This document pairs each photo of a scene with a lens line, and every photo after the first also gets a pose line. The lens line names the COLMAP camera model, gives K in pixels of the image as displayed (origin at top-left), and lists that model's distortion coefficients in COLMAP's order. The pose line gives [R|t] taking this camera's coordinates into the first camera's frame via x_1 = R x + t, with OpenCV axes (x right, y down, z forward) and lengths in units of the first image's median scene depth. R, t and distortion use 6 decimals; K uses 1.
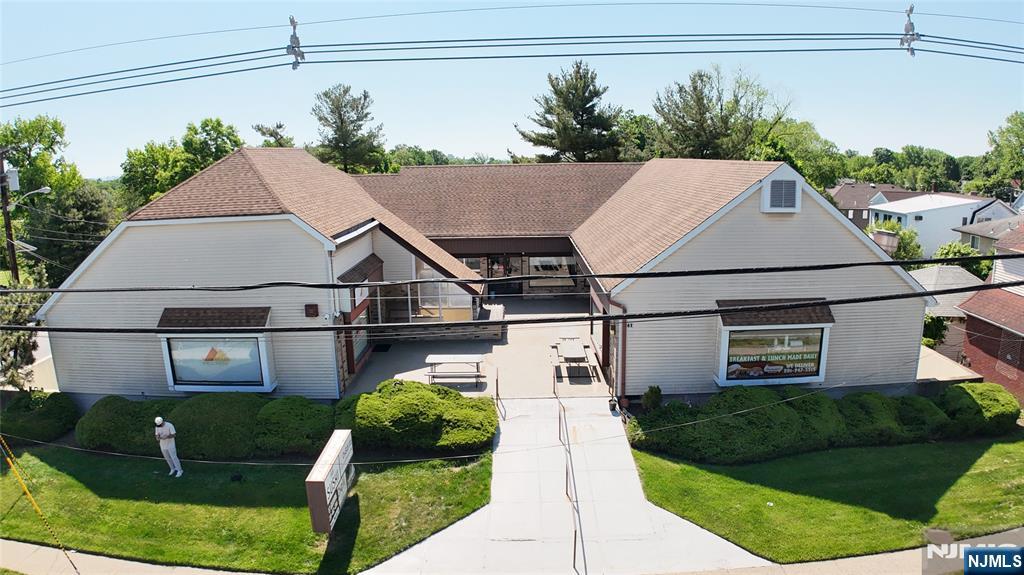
lens RADIAL K [[630.7, 0, 516.0], [0, 630.7, 283.5], [0, 0, 1]] dist [-0.195787, 0.030222]
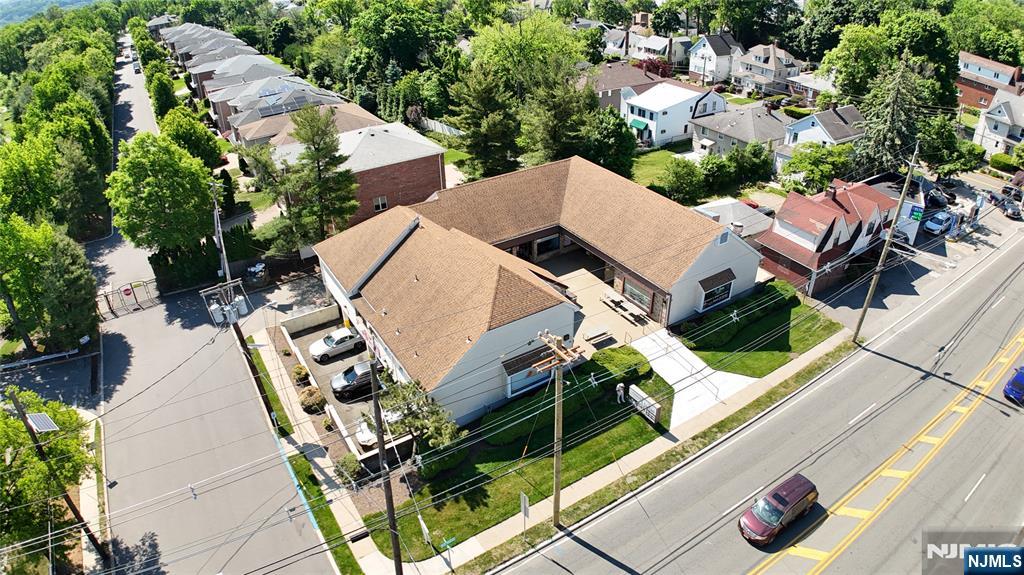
lens RADIAL K [[630.7, 0, 516.0], [0, 630.7, 283.5], [0, 0, 1]] dist [-0.195787, 0.030222]
pose [[0.843384, -0.275259, 0.461449, -1.320698], [0.111403, 0.929731, 0.350983, -0.840135], [-0.525635, -0.244607, 0.814786, -0.561307]]
